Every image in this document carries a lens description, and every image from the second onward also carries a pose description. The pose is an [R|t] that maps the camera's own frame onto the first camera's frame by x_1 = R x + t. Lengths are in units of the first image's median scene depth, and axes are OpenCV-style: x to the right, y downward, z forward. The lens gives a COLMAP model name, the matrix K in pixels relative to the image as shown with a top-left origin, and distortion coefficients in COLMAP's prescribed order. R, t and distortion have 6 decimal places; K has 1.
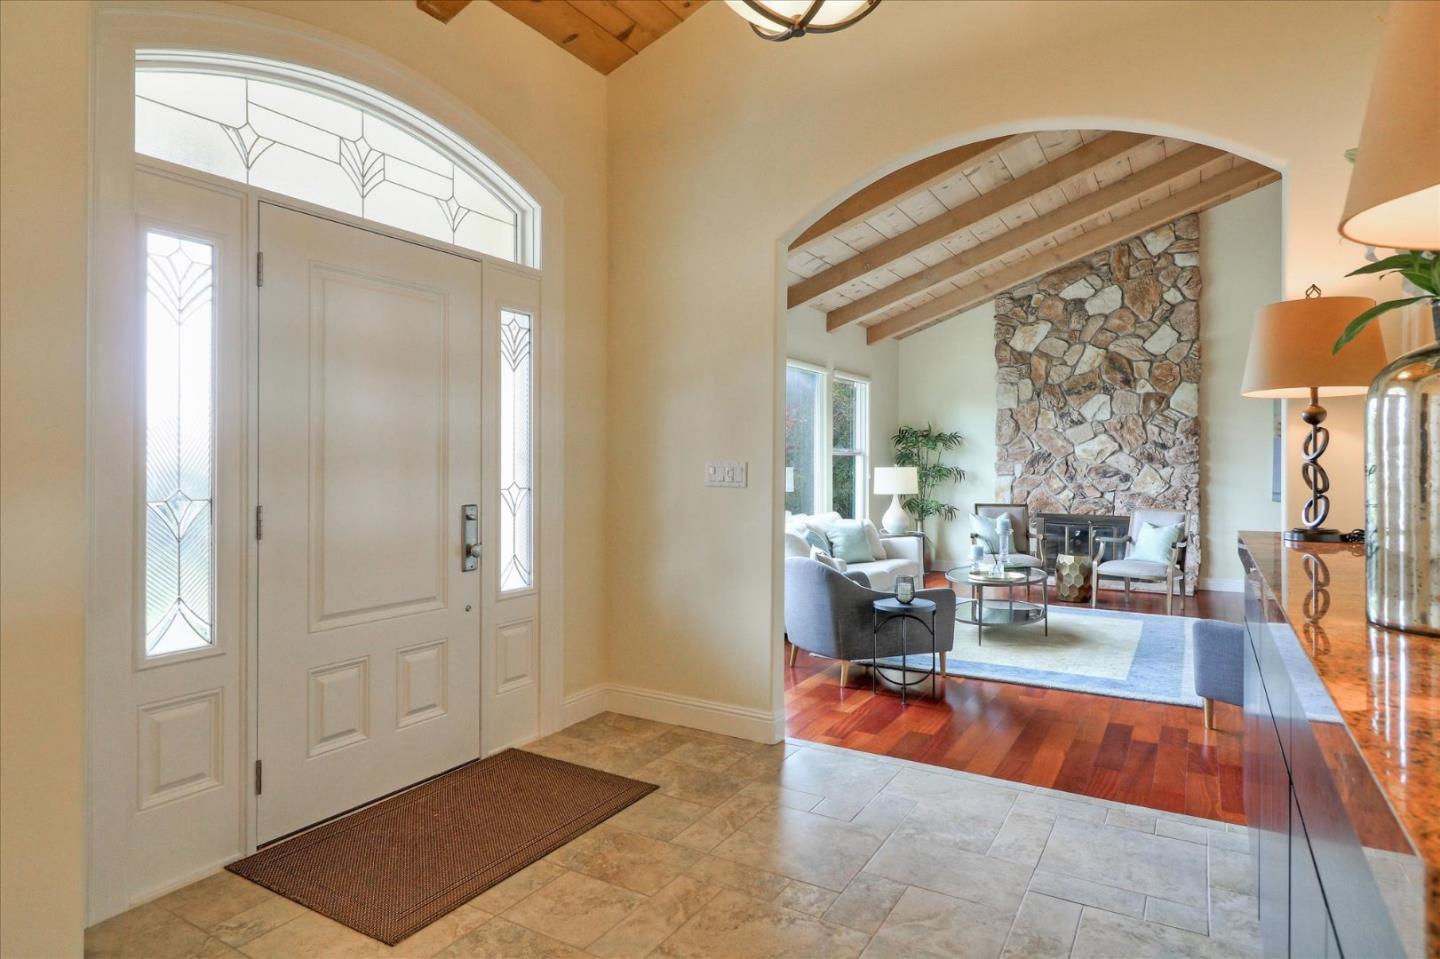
lens RADIAL K [[819.2, 0, 721.5], [0, 819.2, 457.2], [0, 0, 1]] dist [-0.004036, -0.001388]
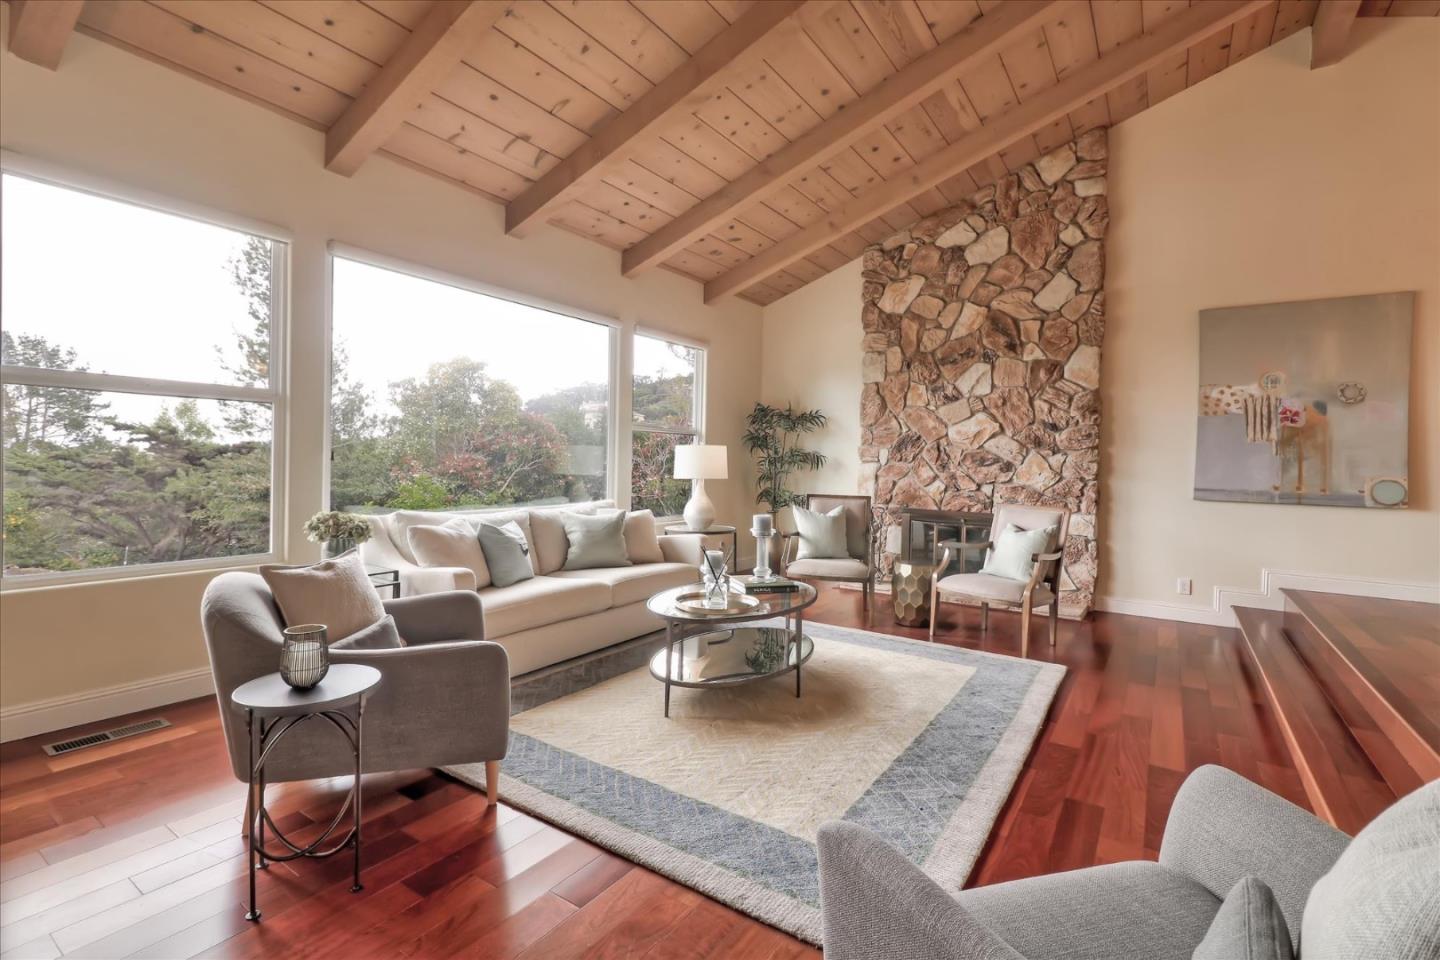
lens RADIAL K [[665.9, 0, 720.1], [0, 665.9, 465.5], [0, 0, 1]] dist [0.000771, -0.000597]
pose [[0.997879, 0.021888, -0.061307, 0.252901], [-0.021172, 0.999700, 0.012302, 0.021938], [0.061558, -0.010978, 0.998043, 0.331152]]
